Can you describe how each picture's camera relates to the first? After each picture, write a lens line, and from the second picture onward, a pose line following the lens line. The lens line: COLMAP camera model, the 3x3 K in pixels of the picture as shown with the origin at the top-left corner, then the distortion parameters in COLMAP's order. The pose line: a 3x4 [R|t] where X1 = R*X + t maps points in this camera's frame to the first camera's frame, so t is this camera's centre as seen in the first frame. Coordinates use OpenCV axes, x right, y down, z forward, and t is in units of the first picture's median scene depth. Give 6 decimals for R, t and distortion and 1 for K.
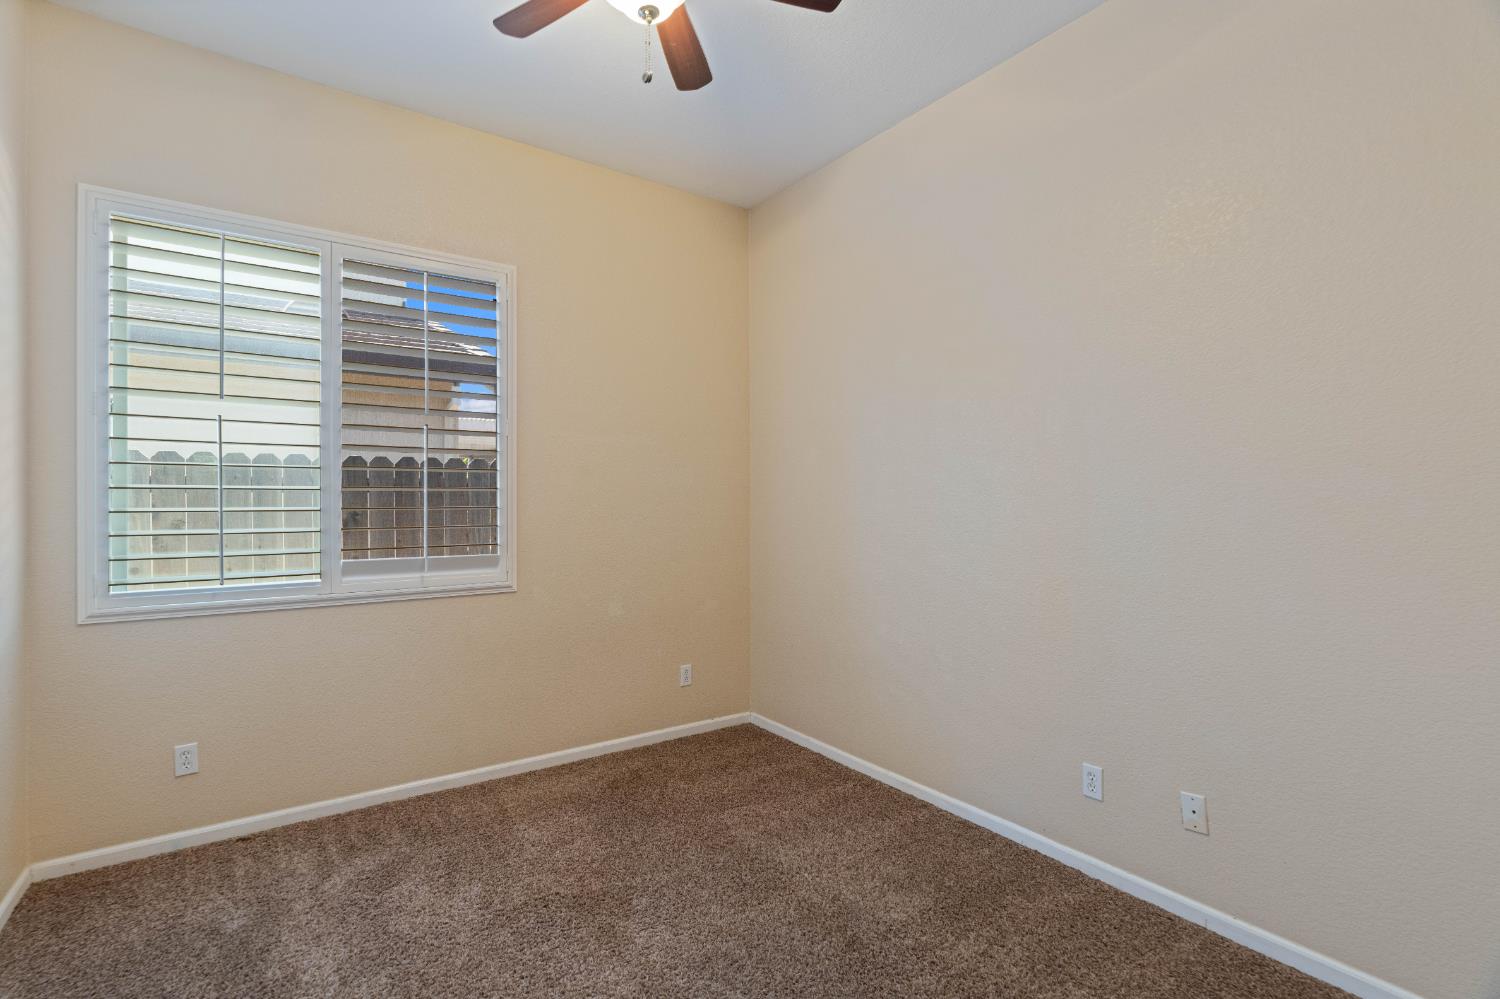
lens RADIAL K [[706.6, 0, 750.0], [0, 706.6, 499.5], [0, 0, 1]] dist [-0.000724, -0.000093]
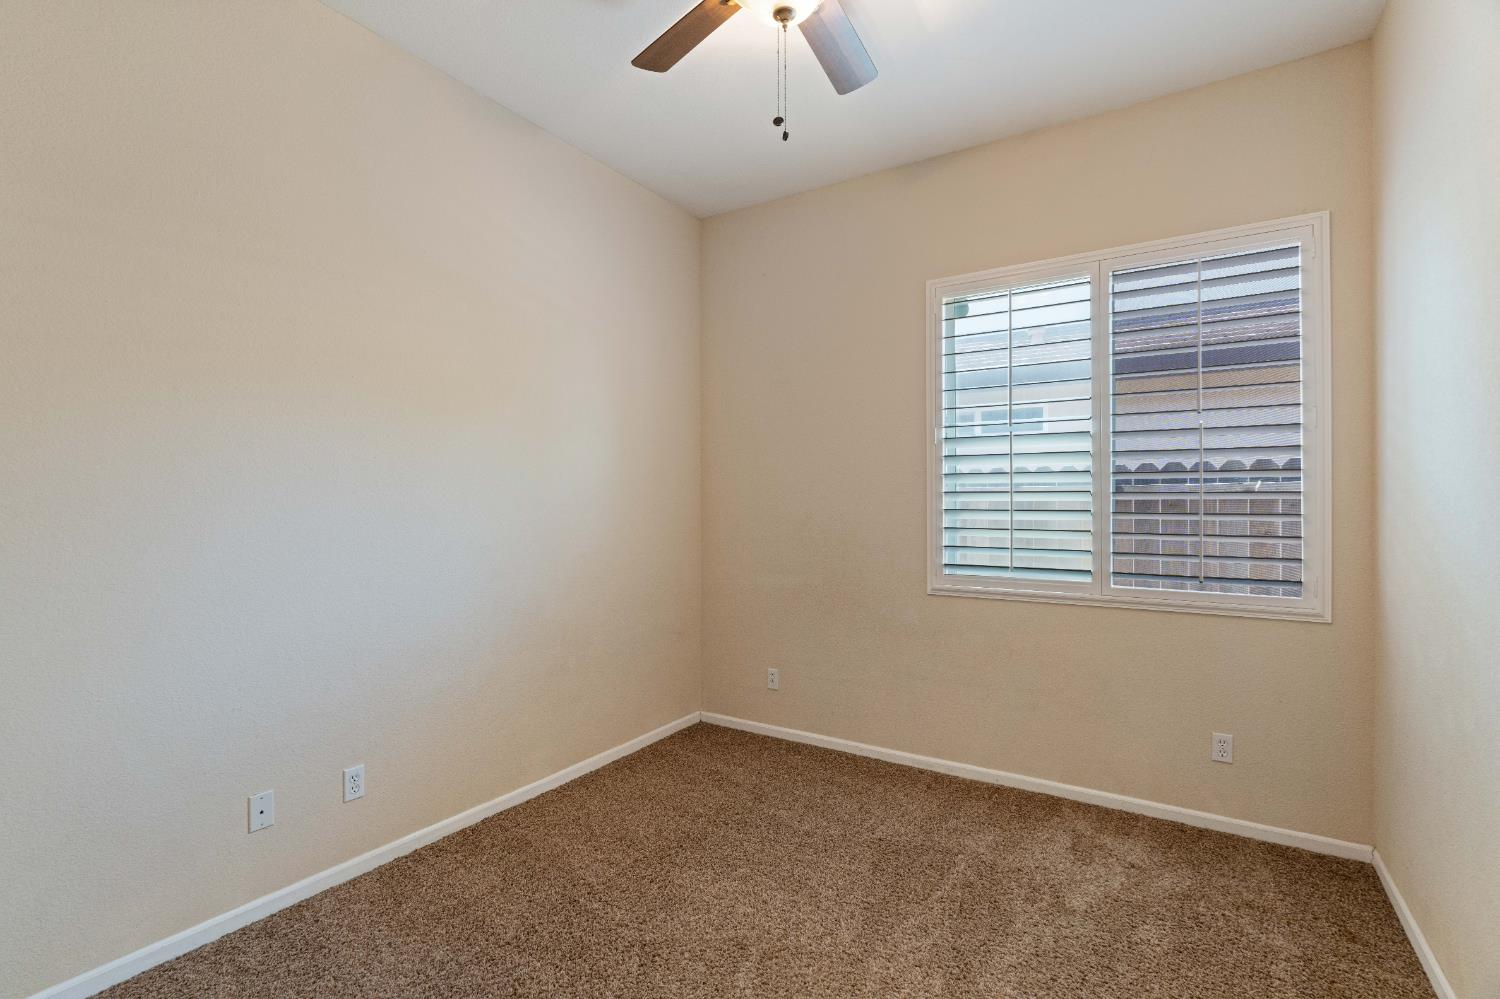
lens RADIAL K [[687.7, 0, 745.3], [0, 687.7, 511.2], [0, 0, 1]] dist [-0.003513, -0.000040]
pose [[0.373738, 0.007333, -0.927505, 0.161558], [-0.001222, 0.999972, 0.007413, 0.000466], [0.927533, -0.001637, 0.373736, 0.123367]]
